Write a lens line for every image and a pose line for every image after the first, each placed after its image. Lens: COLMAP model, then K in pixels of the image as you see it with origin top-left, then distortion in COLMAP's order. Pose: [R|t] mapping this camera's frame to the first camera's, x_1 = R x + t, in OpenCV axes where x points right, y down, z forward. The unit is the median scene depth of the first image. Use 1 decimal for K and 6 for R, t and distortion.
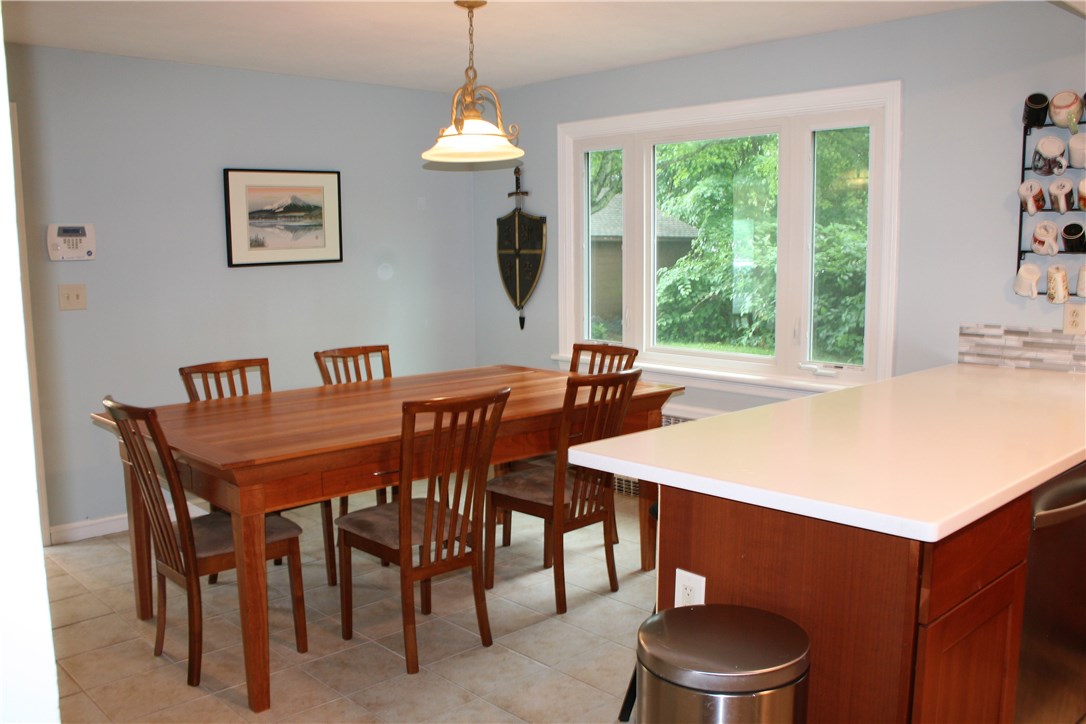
lens RADIAL K [[917.5, 0, 555.4], [0, 917.5, 362.2], [0, 0, 1]] dist [-0.162860, 0.151340]
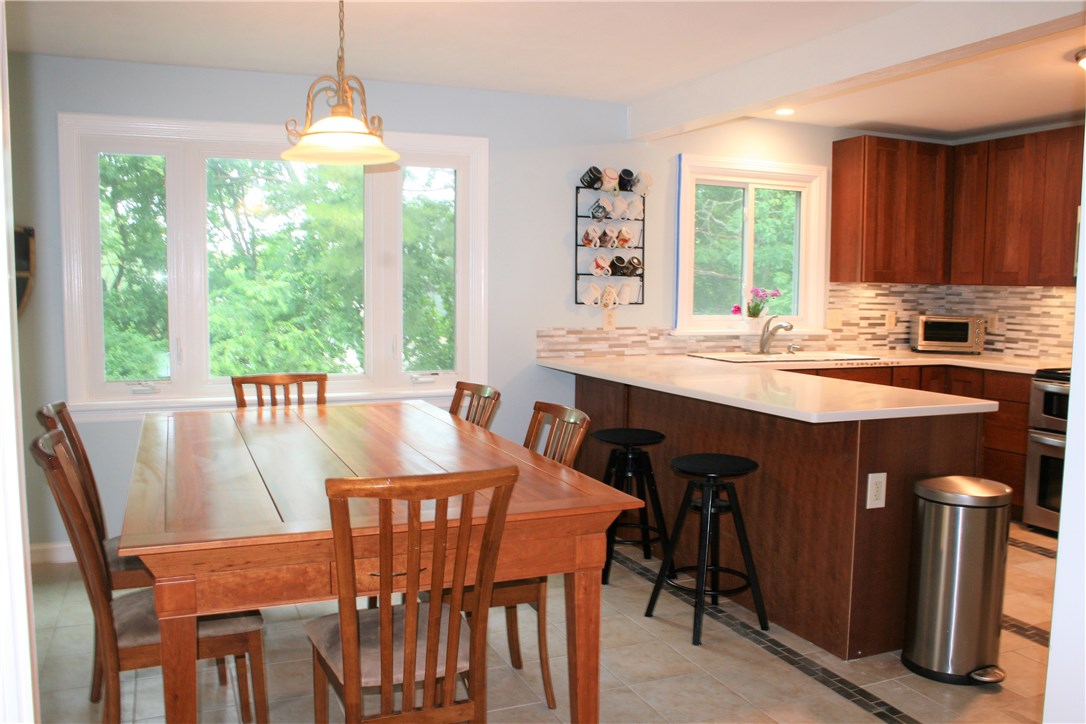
lens RADIAL K [[917.5, 0, 555.4], [0, 917.5, 362.2], [0, 0, 1]] dist [-0.162860, 0.151340]
pose [[0.322587, -0.076357, 0.943455, -0.898782], [0.099673, 0.993939, 0.046362, -0.058721], [-0.941277, 0.079082, 0.328243, 0.584208]]
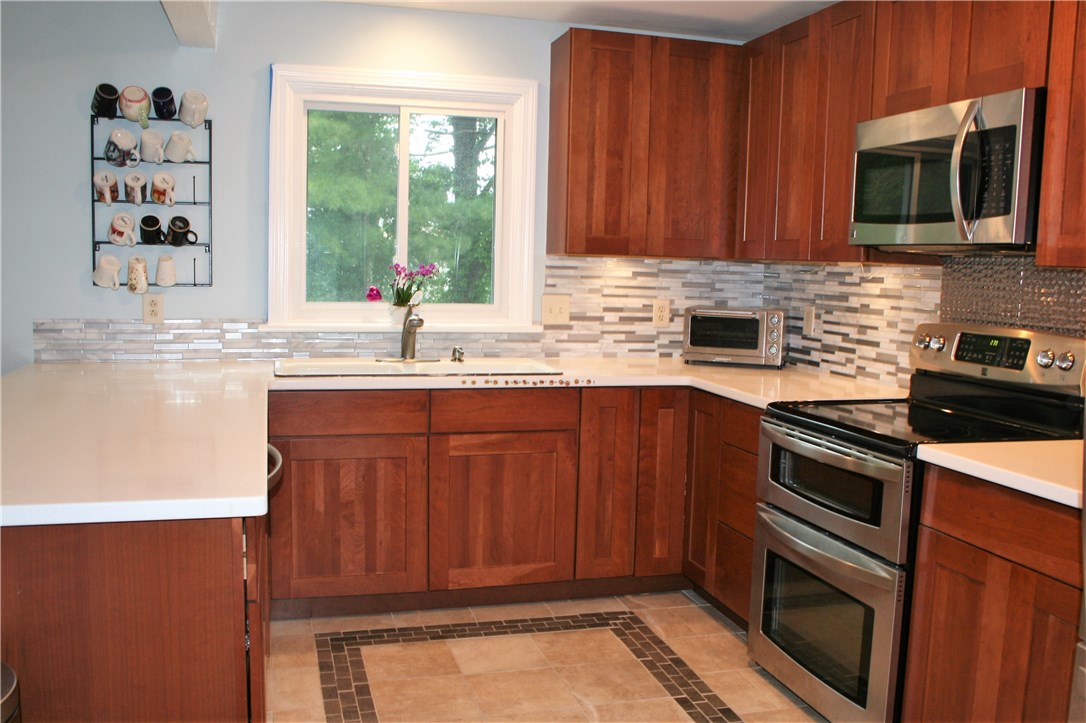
lens RADIAL K [[962.2, 0, 546.4], [0, 962.2, 381.5], [0, 0, 1]] dist [-0.187624, 0.171206]
pose [[0.443812, -0.097831, 0.890764, -0.188073], [0.081731, 0.994299, 0.068481, -0.001219], [-0.892385, 0.042411, 0.449277, 0.102034]]
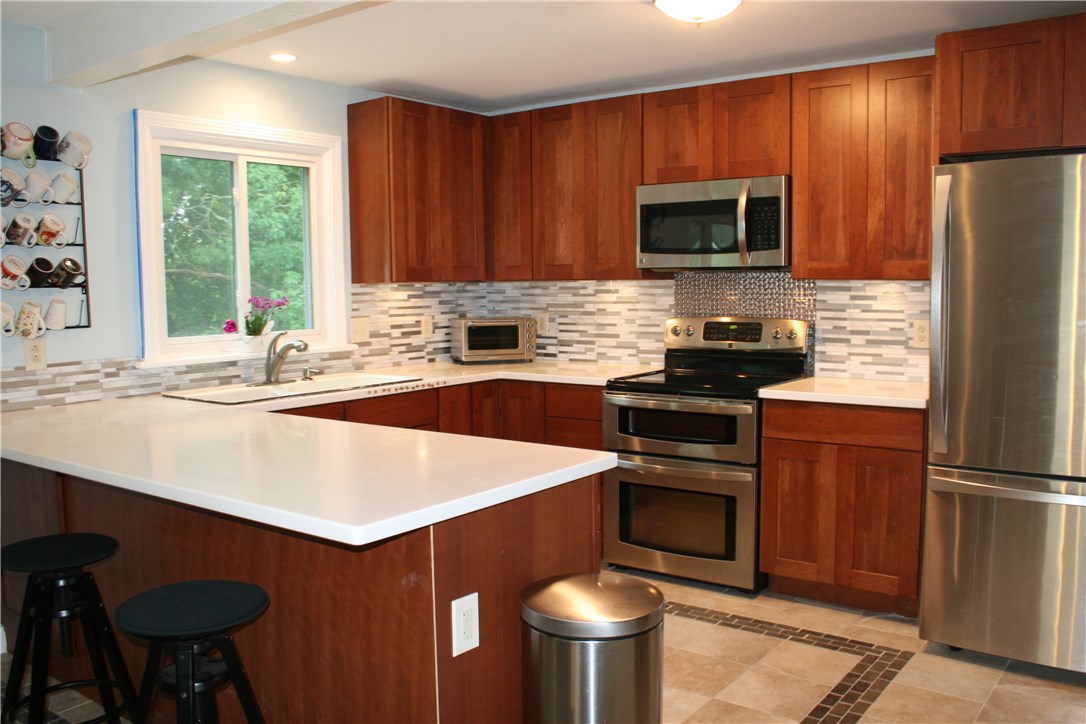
lens RADIAL K [[917.5, 0, 555.4], [0, 917.5, 362.2], [0, 0, 1]] dist [-0.162860, 0.151340]
pose [[-0.192851, -0.083093, 0.977703, -0.492727], [0.130399, 0.985400, 0.109469, -0.071884], [-0.972525, 0.148603, -0.179200, 0.609858]]
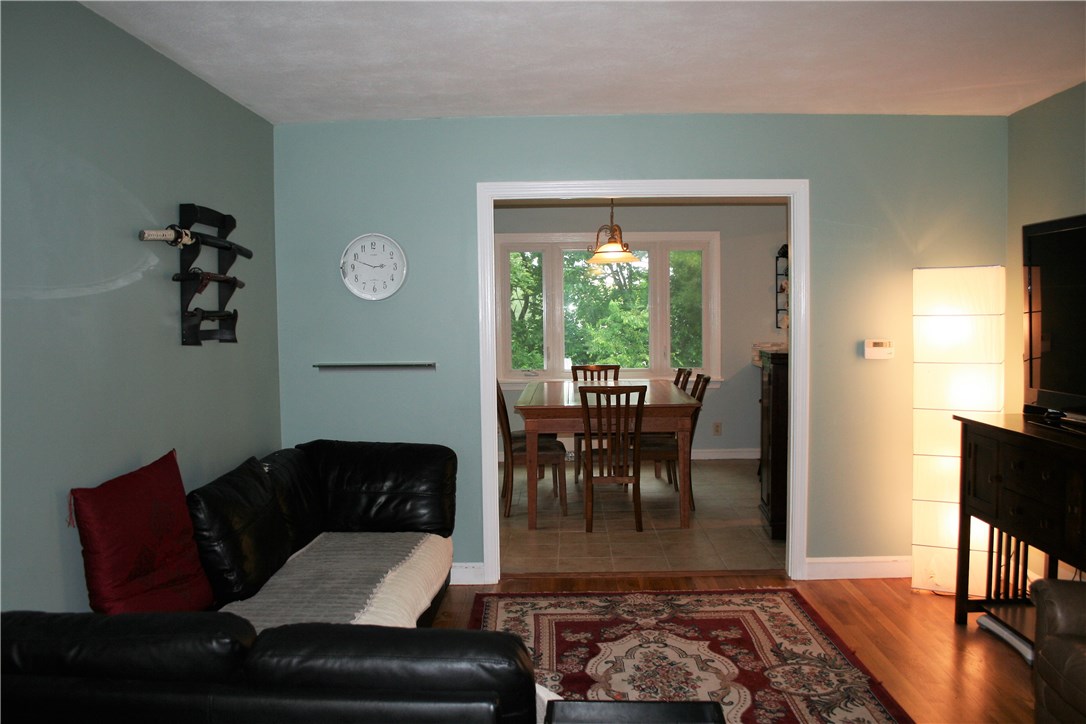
lens RADIAL K [[917.5, 0, 555.4], [0, 917.5, 362.2], [0, 0, 1]] dist [-0.162860, 0.151340]
pose [[0.683438, -0.048156, 0.728419, -1.657166], [0.095545, 0.995139, -0.023856, 0.012169], [-0.723729, 0.085901, 0.684717, -0.198878]]
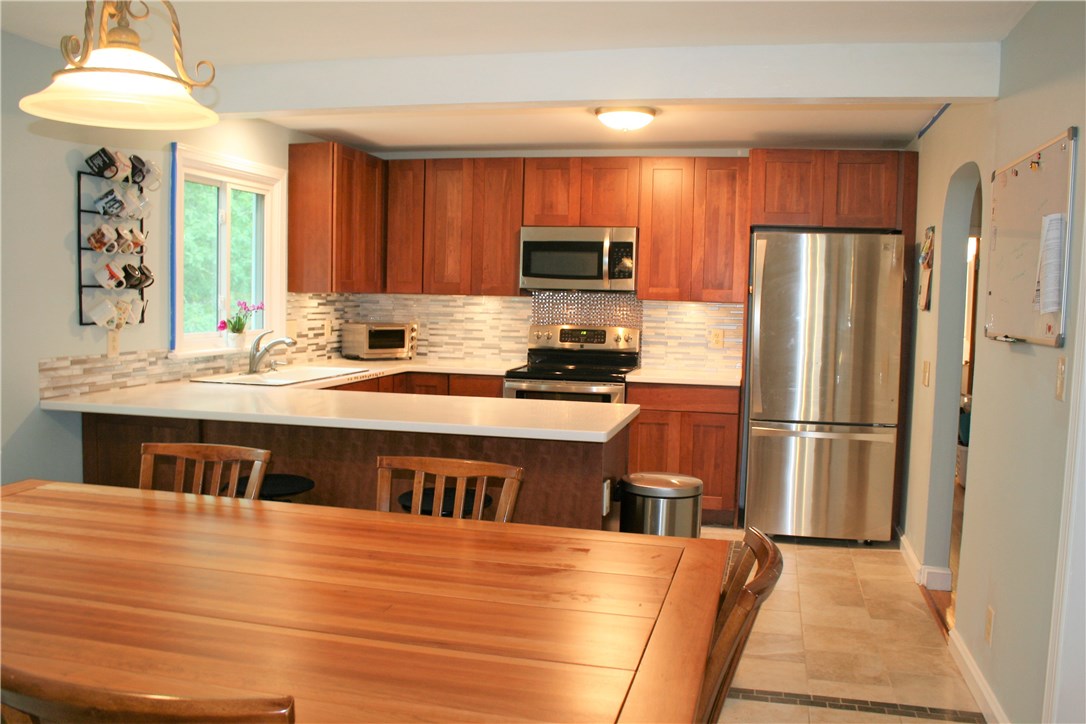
lens RADIAL K [[917.5, 0, 555.4], [0, 917.5, 362.2], [0, 0, 1]] dist [-0.162860, 0.151340]
pose [[-0.562424, -0.070926, 0.823801, -0.720362], [0.078201, 0.987285, 0.138391, -0.142604], [-0.823143, 0.142257, -0.549727, 1.167753]]
